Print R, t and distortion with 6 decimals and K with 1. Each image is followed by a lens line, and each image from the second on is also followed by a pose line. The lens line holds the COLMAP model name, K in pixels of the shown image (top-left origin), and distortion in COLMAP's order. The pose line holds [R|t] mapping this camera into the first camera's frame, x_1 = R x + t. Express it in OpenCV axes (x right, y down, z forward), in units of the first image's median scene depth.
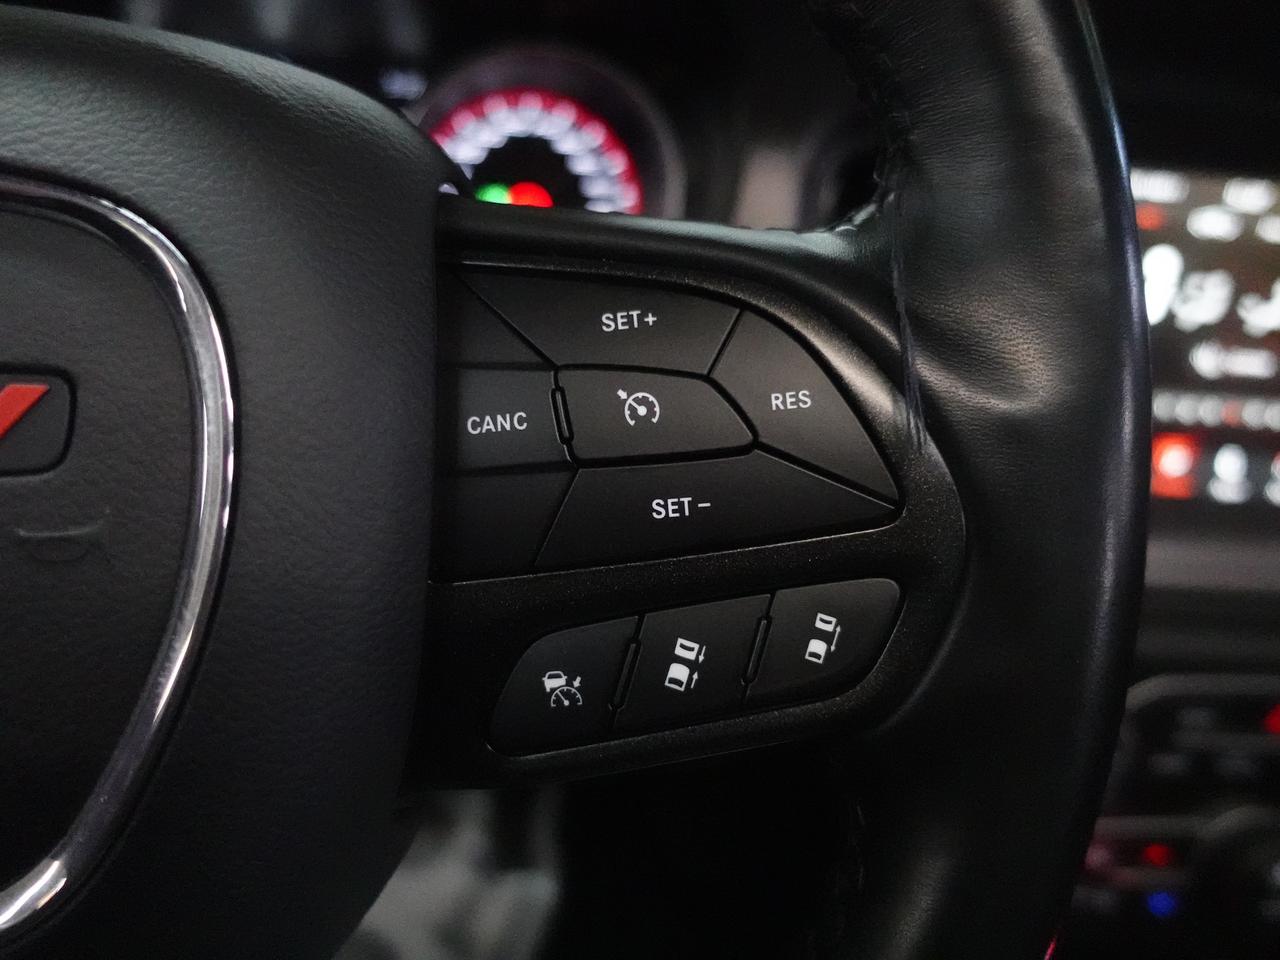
lens RADIAL K [[995.4, 0, 640.8], [0, 995.4, 490.7], [0, 0, 1]] dist [-0.000046, 0.000127]
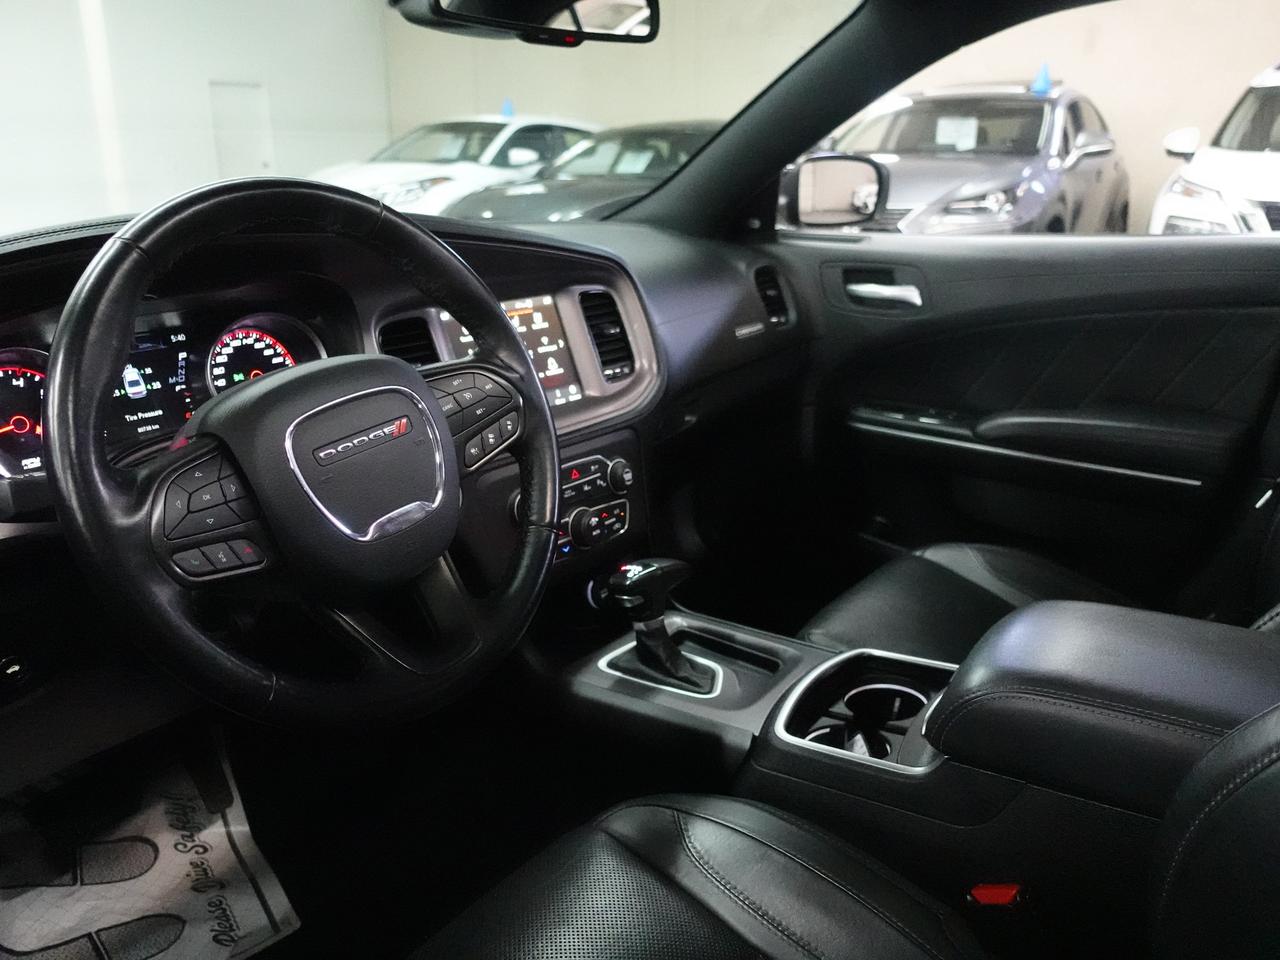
lens RADIAL K [[999.9, 0, 643.5], [0, 999.9, 475.0], [0, 0, 1]] dist [0.002779, 0.001813]
pose [[0.660973, -0.355742, 0.660729, -3.040820], [0.375428, 0.919141, 0.119307, 0.019907], [-0.649745, 0.169198, 0.741082, -3.484951]]
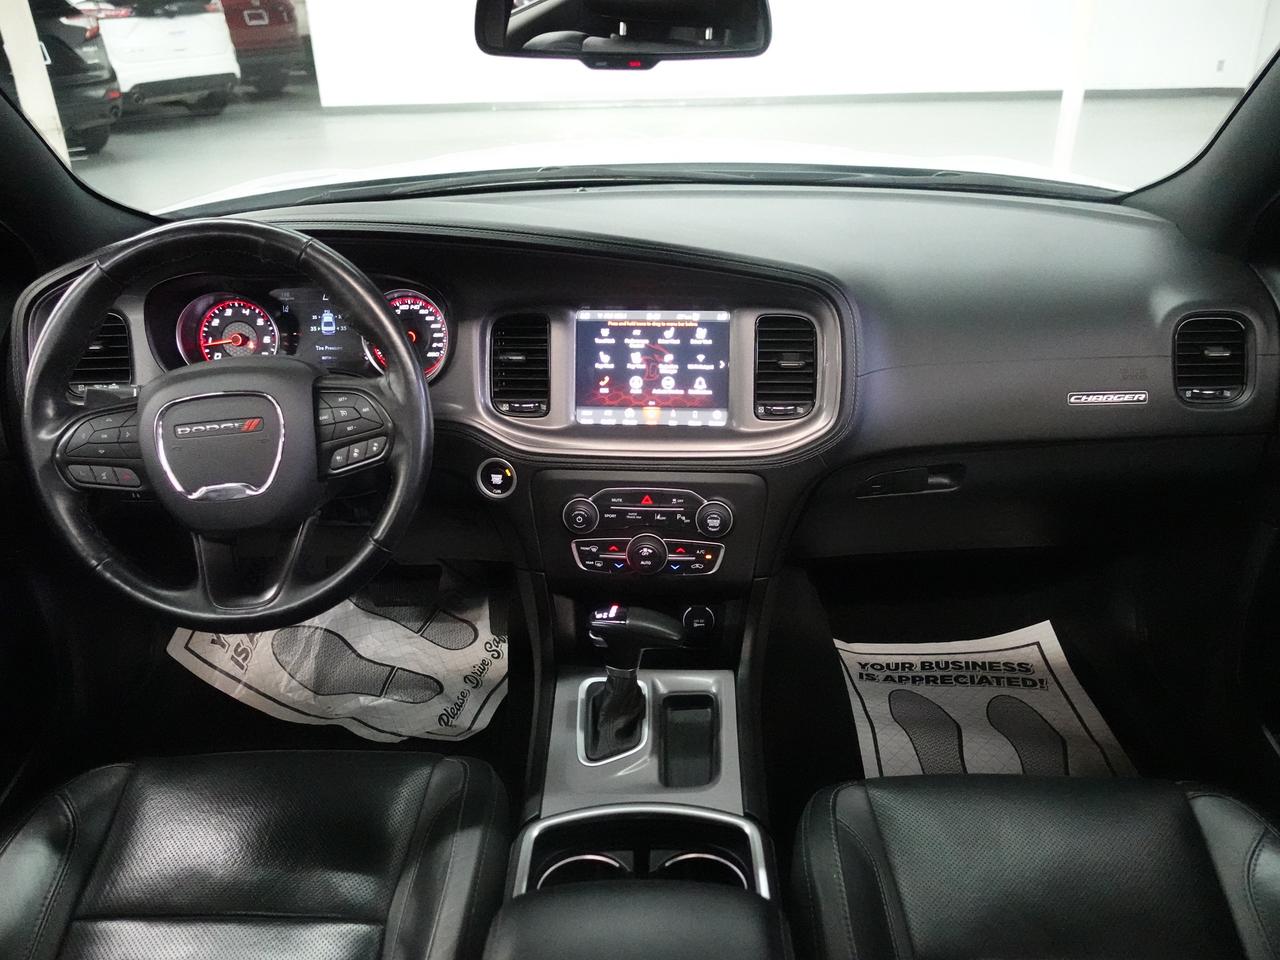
lens RADIAL K [[1012.7, 0, 640.0], [0, 1012.7, 480.0], [0, 0, 1]] dist [0.007144, 0.009188]
pose [[0.978459, -0.081951, -0.189476, 3.003144], [0.092525, 0.994570, 0.047632, 0.205963], [0.184543, -0.064137, 0.980729, -4.967349]]
